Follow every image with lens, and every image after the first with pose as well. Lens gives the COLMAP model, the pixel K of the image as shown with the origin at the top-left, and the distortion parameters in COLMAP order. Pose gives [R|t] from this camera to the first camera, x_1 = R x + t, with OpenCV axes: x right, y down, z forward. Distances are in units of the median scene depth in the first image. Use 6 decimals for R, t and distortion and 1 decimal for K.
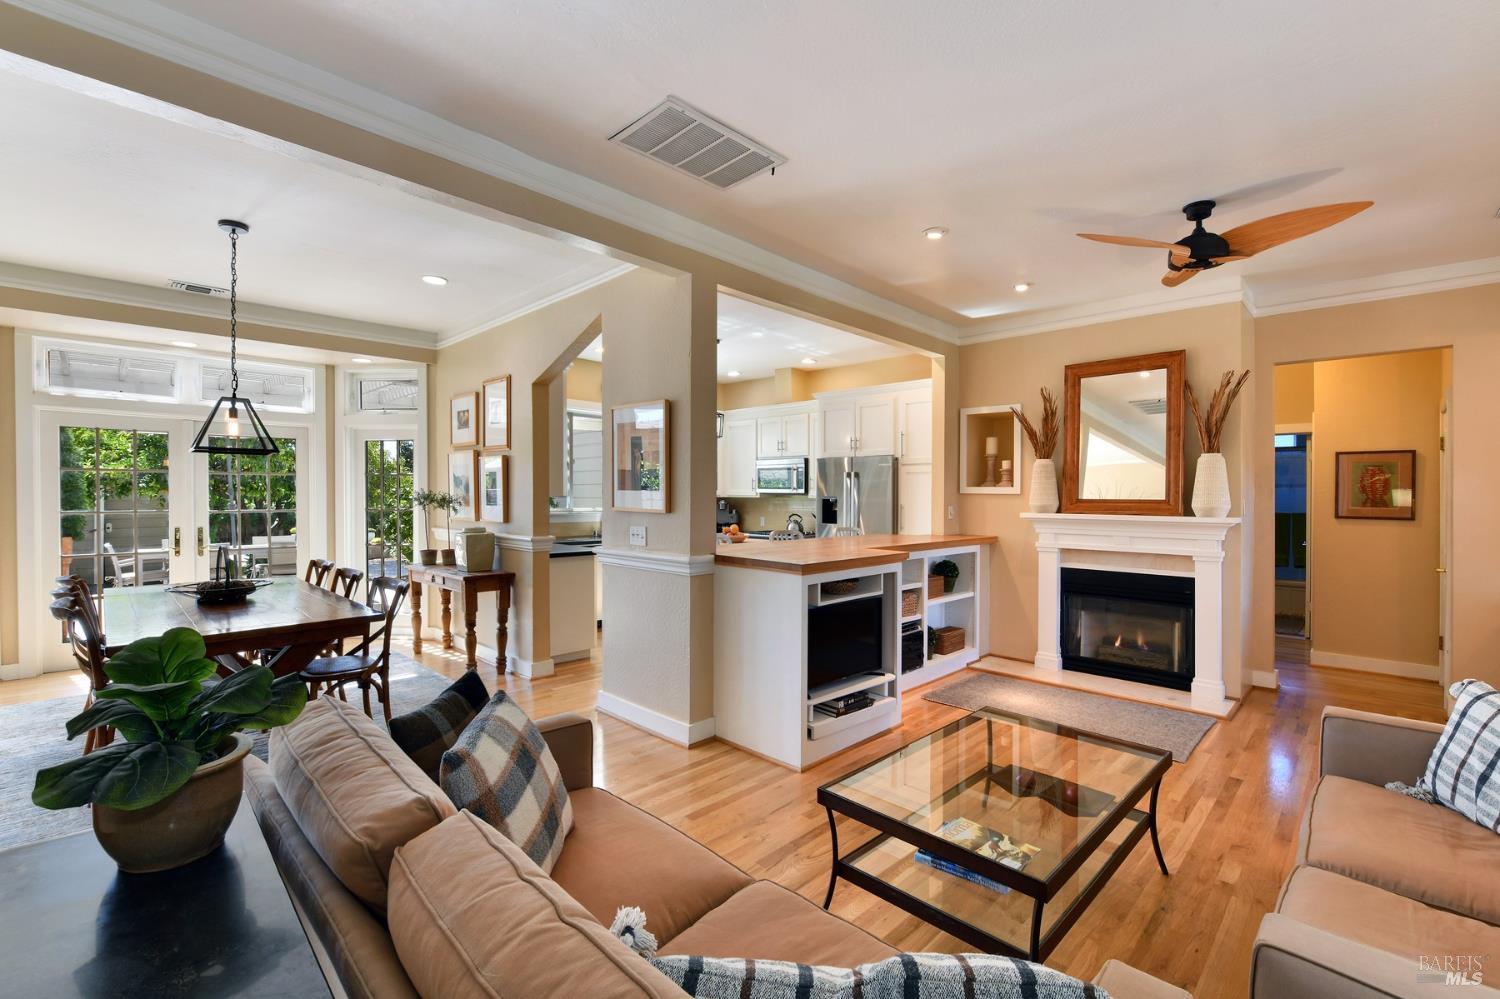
lens RADIAL K [[658.3, 0, 747.7], [0, 658.3, 481.7], [0, 0, 1]] dist [-0.003103, -0.000688]
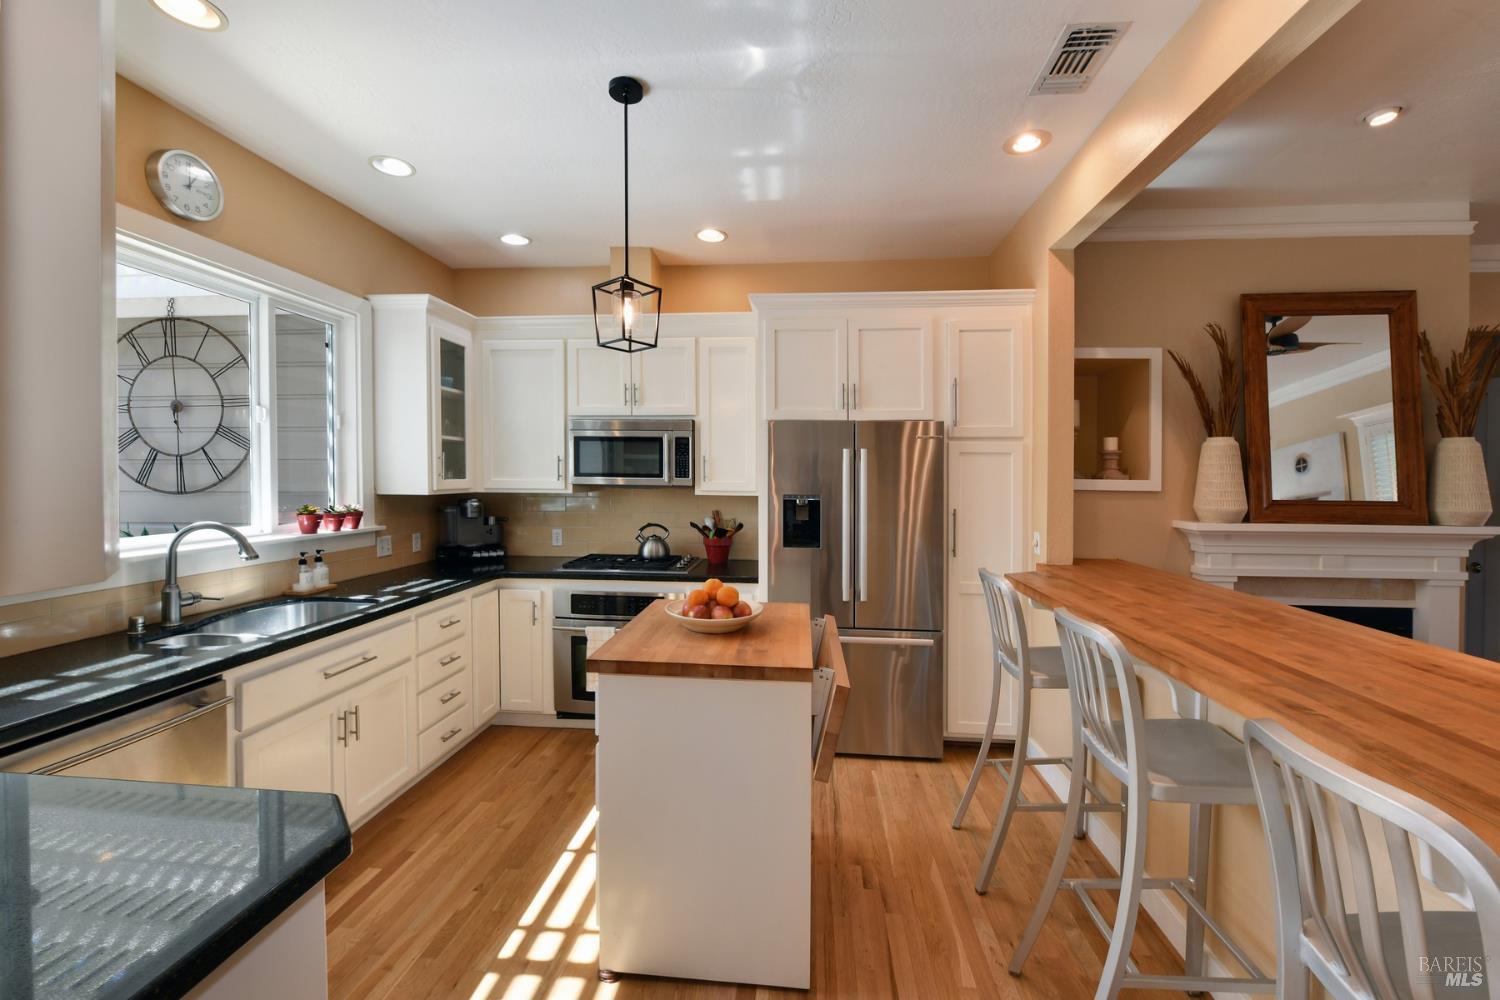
lens RADIAL K [[598.6, 0, 759.6], [0, 598.6, 474.8], [0, 0, 1]] dist [-0.002203, -0.000254]
pose [[0.767297, -0.000544, 0.641291, -0.261656], [-0.015333, 0.999698, 0.019194, -0.002421], [-0.641108, -0.024561, 0.767057, 0.855460]]
